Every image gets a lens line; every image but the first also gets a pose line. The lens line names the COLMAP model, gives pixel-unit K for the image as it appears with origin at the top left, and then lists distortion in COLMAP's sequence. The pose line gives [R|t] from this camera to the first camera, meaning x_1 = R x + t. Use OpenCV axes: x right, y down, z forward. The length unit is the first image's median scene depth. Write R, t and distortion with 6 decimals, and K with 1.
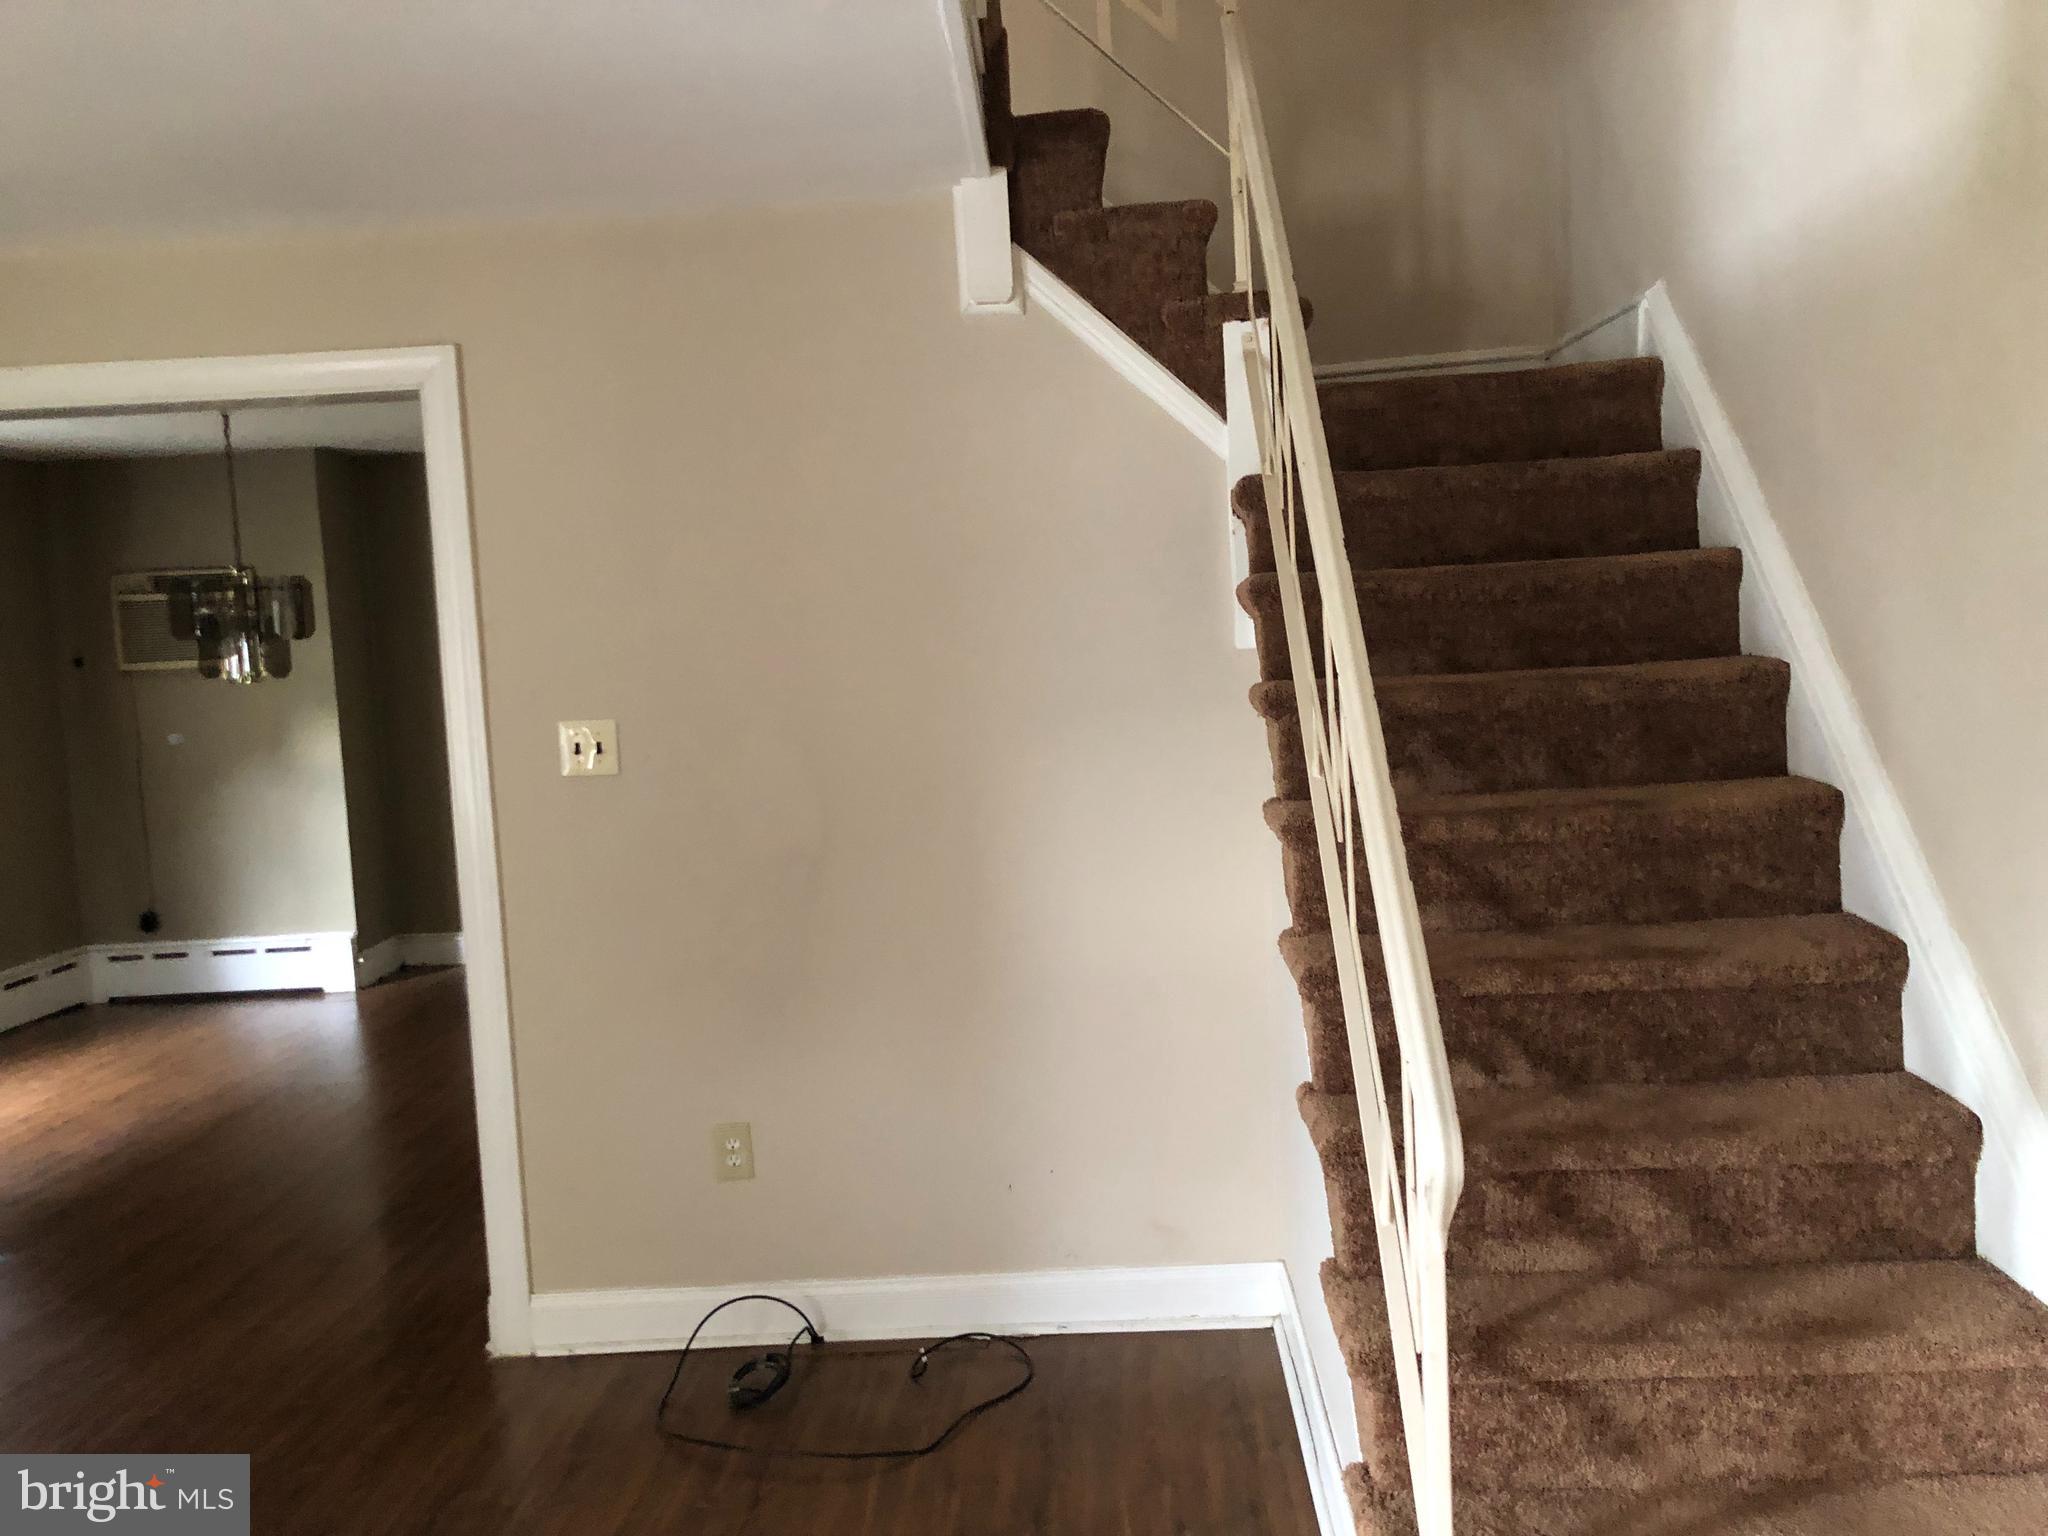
lens RADIAL K [[1658.1, 0, 1036.4], [0, 1658.1, 759.9], [0, 0, 1]] dist [0.014683, 0.020329]
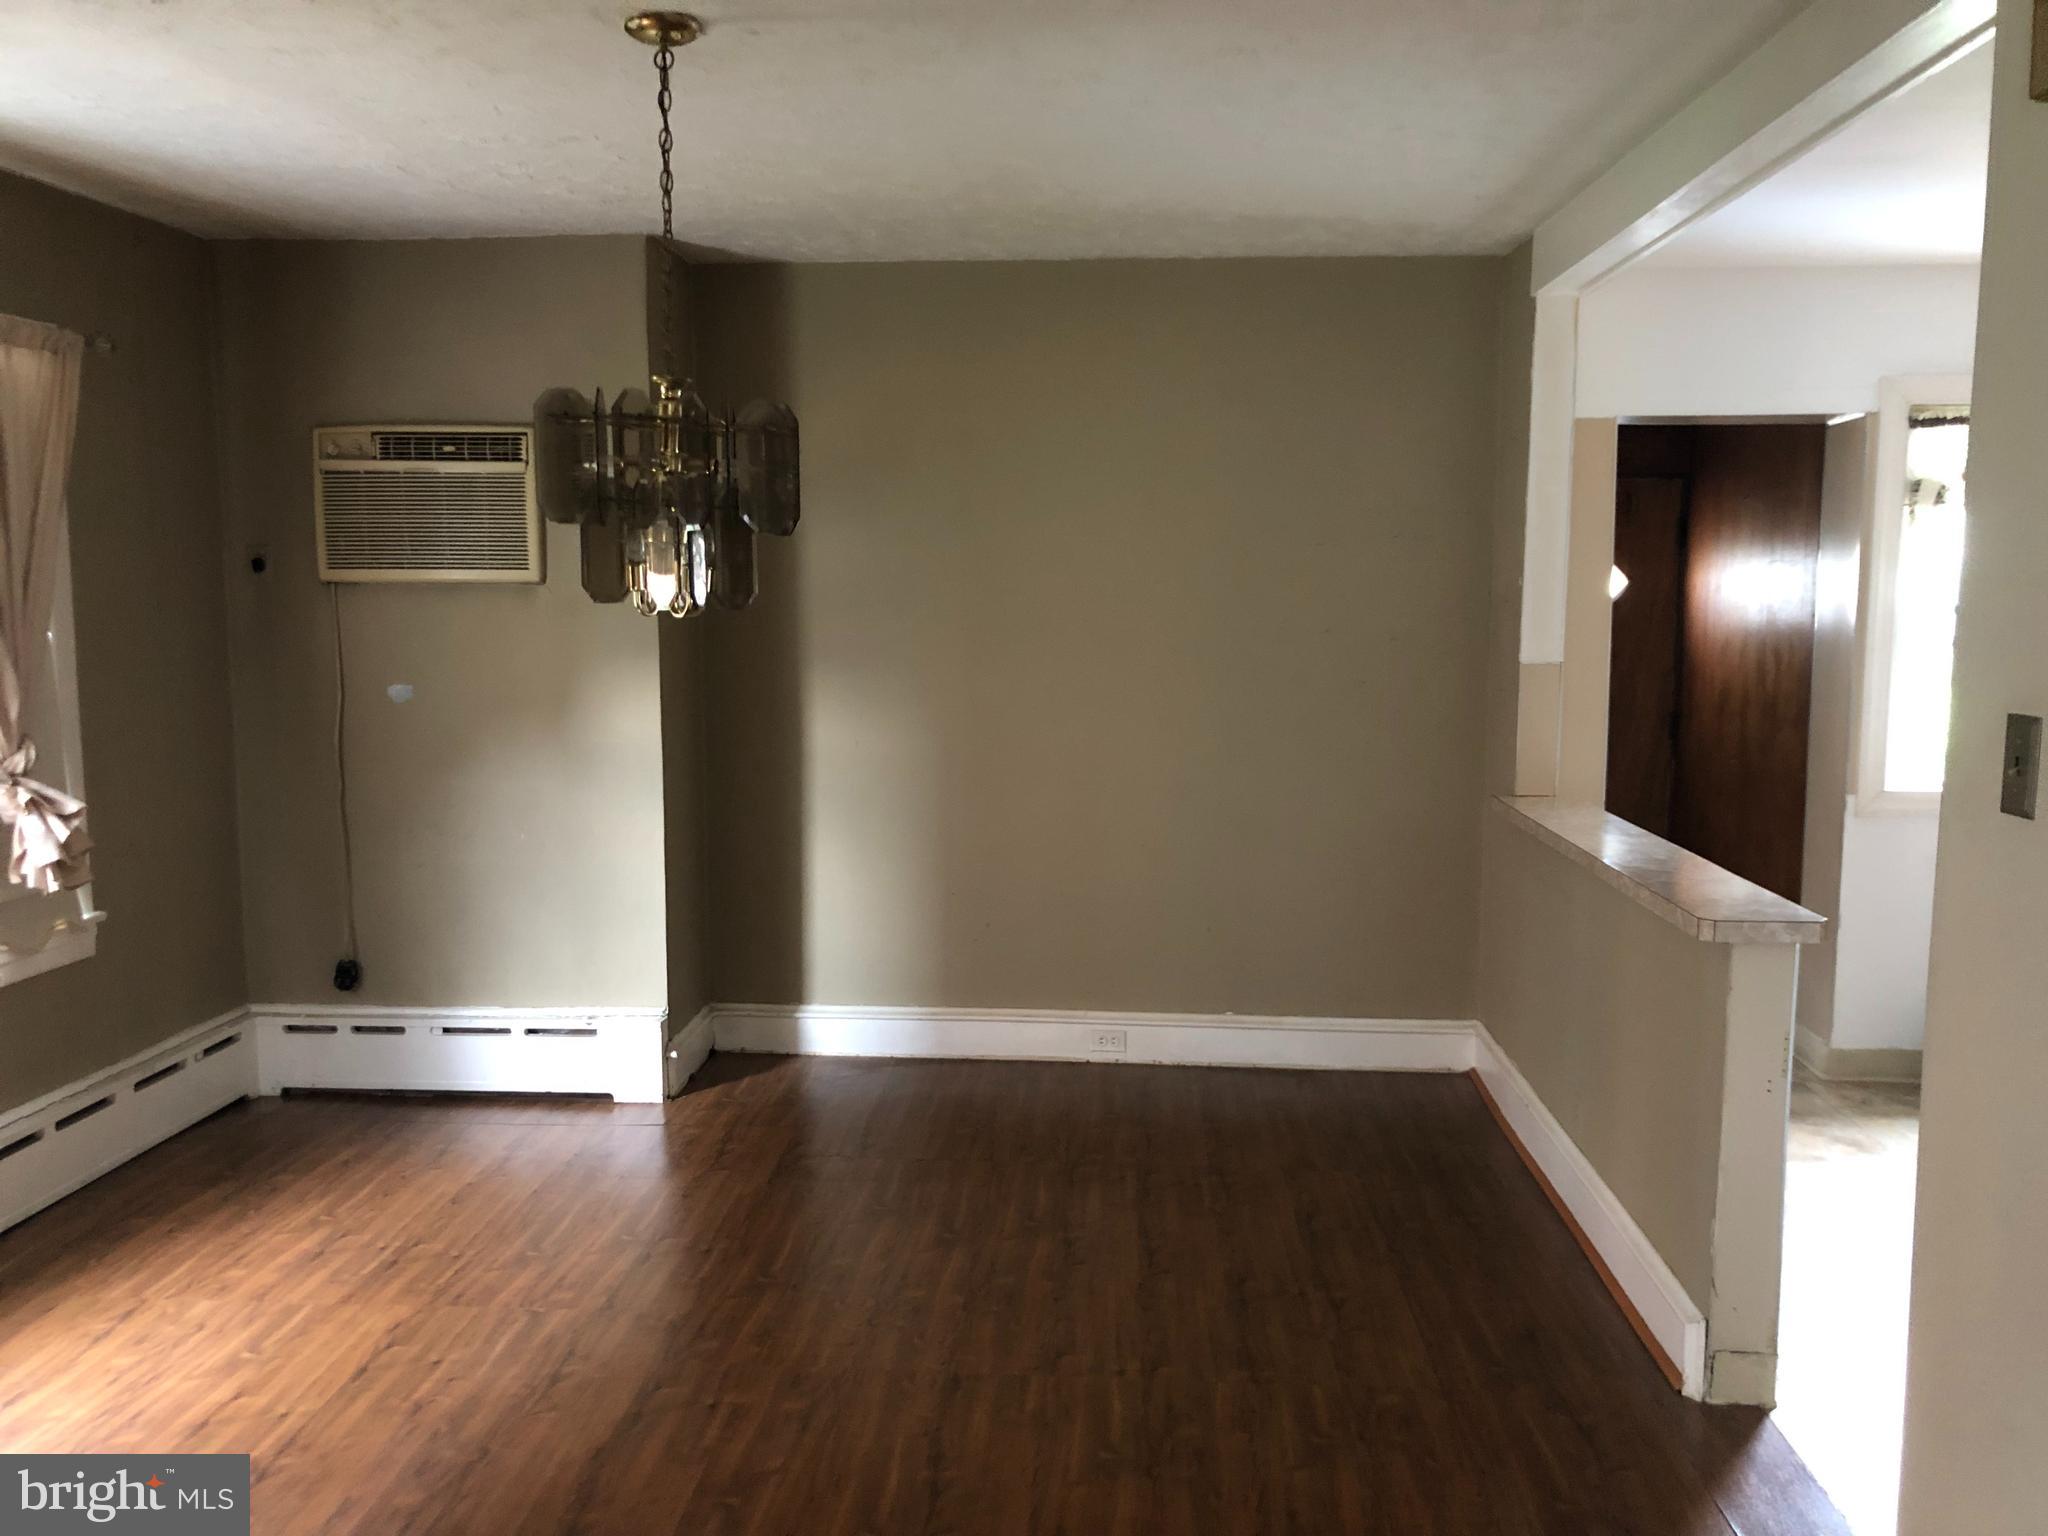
lens RADIAL K [[1658.1, 0, 1013.1], [0, 1658.1, 774.6], [0, 0, 1]] dist [0.014683, 0.020329]
pose [[0.998066, 0.054206, -0.030426, -0.261941], [-0.053139, 0.997979, 0.034847, -0.015652], [0.032253, -0.033163, 0.998929, 0.372471]]
